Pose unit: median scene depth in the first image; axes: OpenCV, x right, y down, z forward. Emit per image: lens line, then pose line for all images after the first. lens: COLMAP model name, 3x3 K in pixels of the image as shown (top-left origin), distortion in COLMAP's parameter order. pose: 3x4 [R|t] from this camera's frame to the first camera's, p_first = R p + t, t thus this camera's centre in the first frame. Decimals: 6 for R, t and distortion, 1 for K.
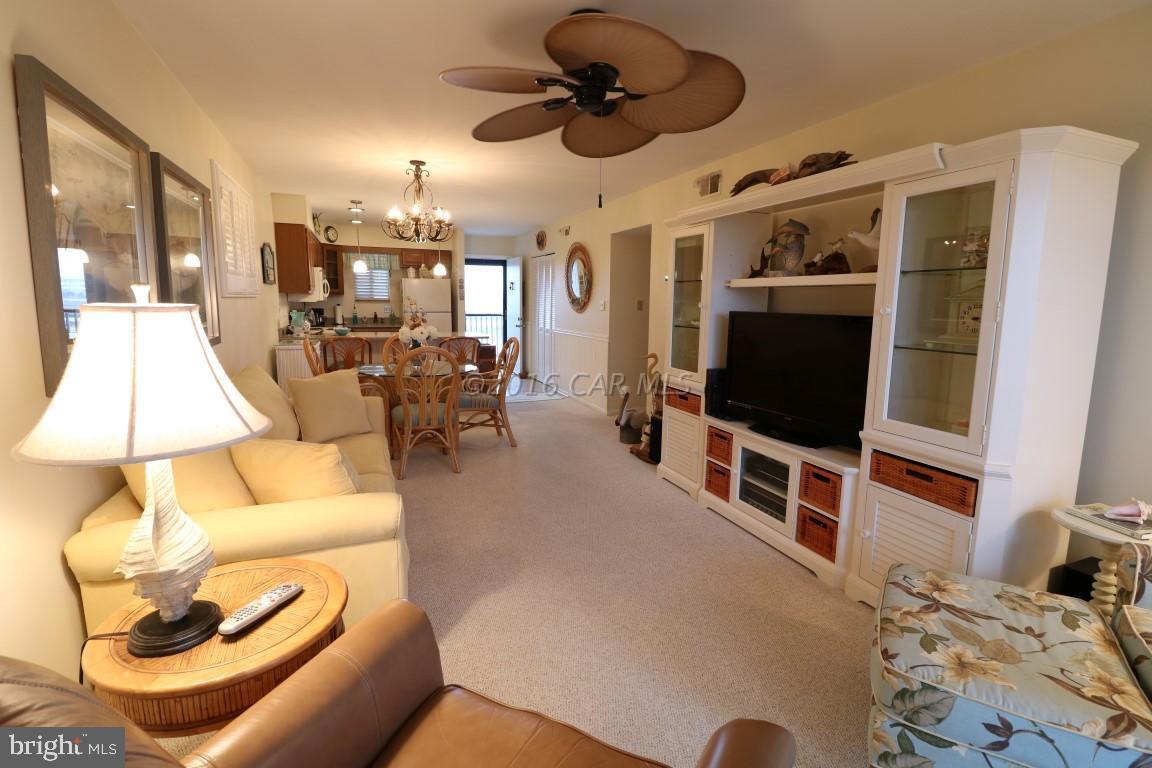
lens RADIAL K [[533.3, 0, 574.7], [0, 533.3, 378.9], [0, 0, 1]] dist [-0.017671, -0.001823]
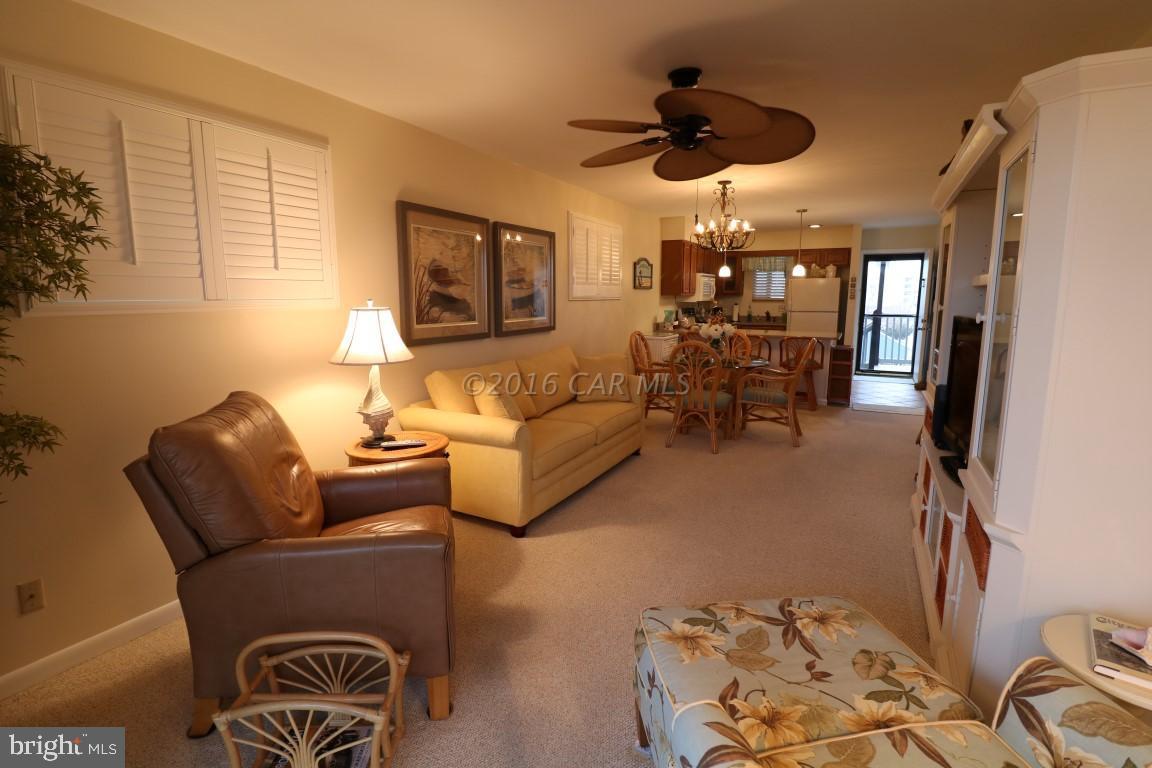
lens RADIAL K [[533.3, 0, 566.4], [0, 533.3, 375.6], [0, 0, 1]] dist [-0.017671, -0.001823]
pose [[0.632854, 0.101817, -0.767547, 0.300024], [-0.103856, 0.993521, 0.046161, -0.005492], [0.767274, 0.050501, 0.639328, 0.015070]]
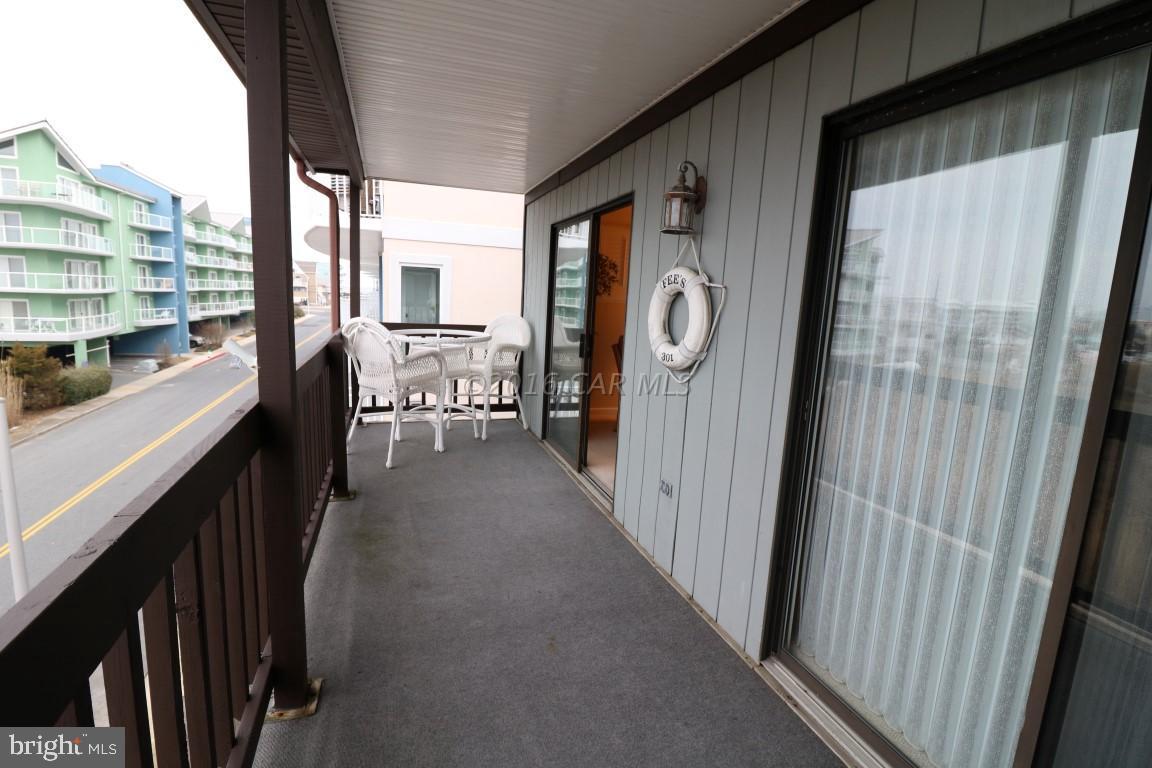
lens RADIAL K [[533.3, 0, 575.9], [0, 533.3, 380.6], [0, 0, 1]] dist [-0.017671, -0.001823]
pose [[-0.039058, 0.143558, -0.988871, 1.046689], [-0.194250, 0.969656, 0.148441, 0.012456], [0.980174, 0.197886, -0.009987, -0.034771]]
